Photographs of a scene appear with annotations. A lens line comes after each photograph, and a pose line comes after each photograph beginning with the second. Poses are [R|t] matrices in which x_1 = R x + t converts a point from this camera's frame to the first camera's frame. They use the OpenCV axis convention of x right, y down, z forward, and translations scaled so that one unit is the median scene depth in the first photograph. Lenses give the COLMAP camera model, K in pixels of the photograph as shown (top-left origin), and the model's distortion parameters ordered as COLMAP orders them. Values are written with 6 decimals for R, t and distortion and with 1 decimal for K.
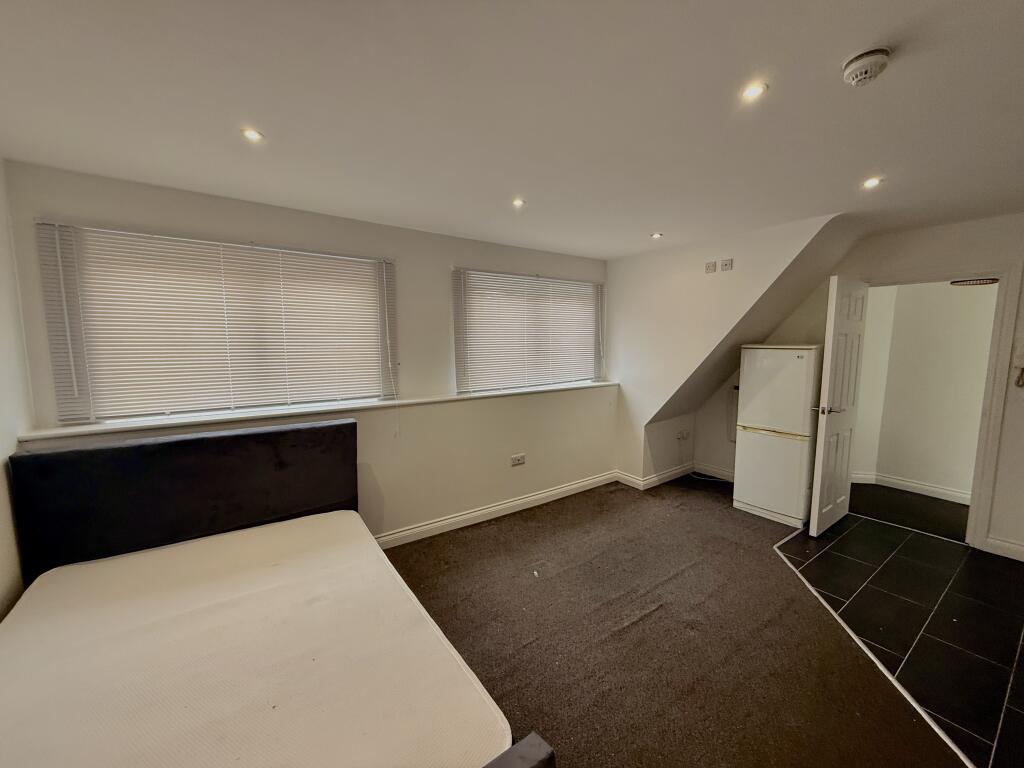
lens RADIAL K [[407.2, 0, 510.2], [0, 407.2, 384.0], [0, 0, 1]] dist [0.000001, 0.000175]
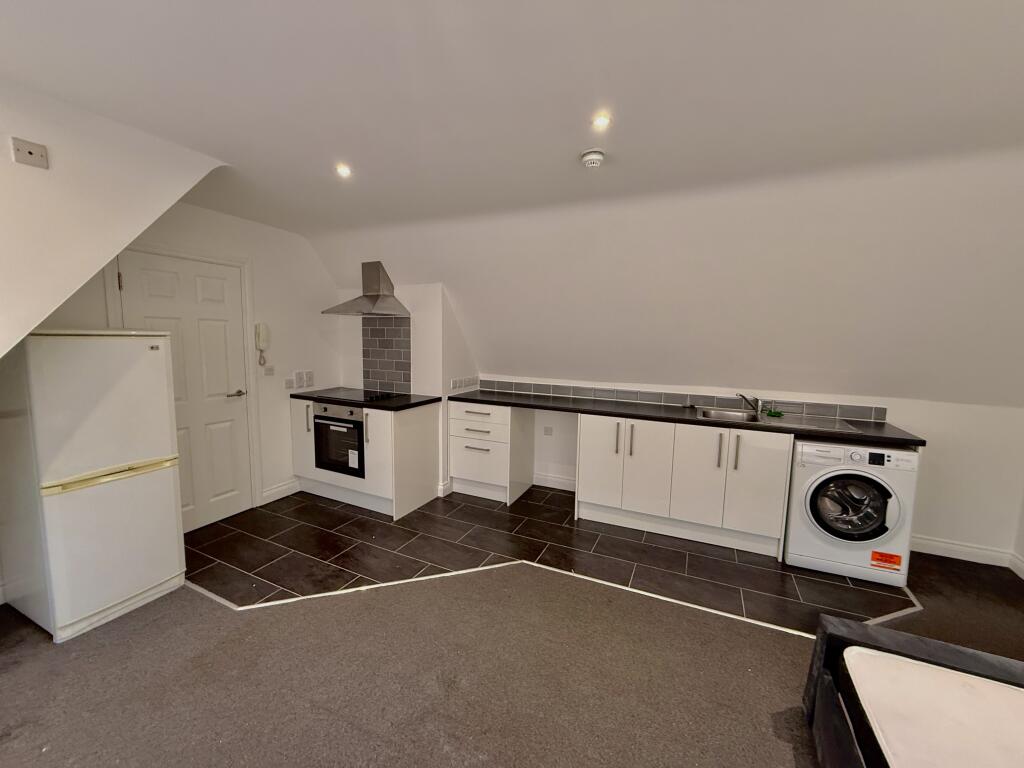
lens RADIAL K [[407.2, 0, 509.7], [0, 407.2, 382.3], [0, 0, 1]] dist [0.000001, 0.000175]
pose [[-0.493242, -0.106824, 0.863308, -0.146277], [0.072848, 0.983873, 0.163363, -0.068039], [-0.866837, 0.143468, -0.477505, 0.723514]]
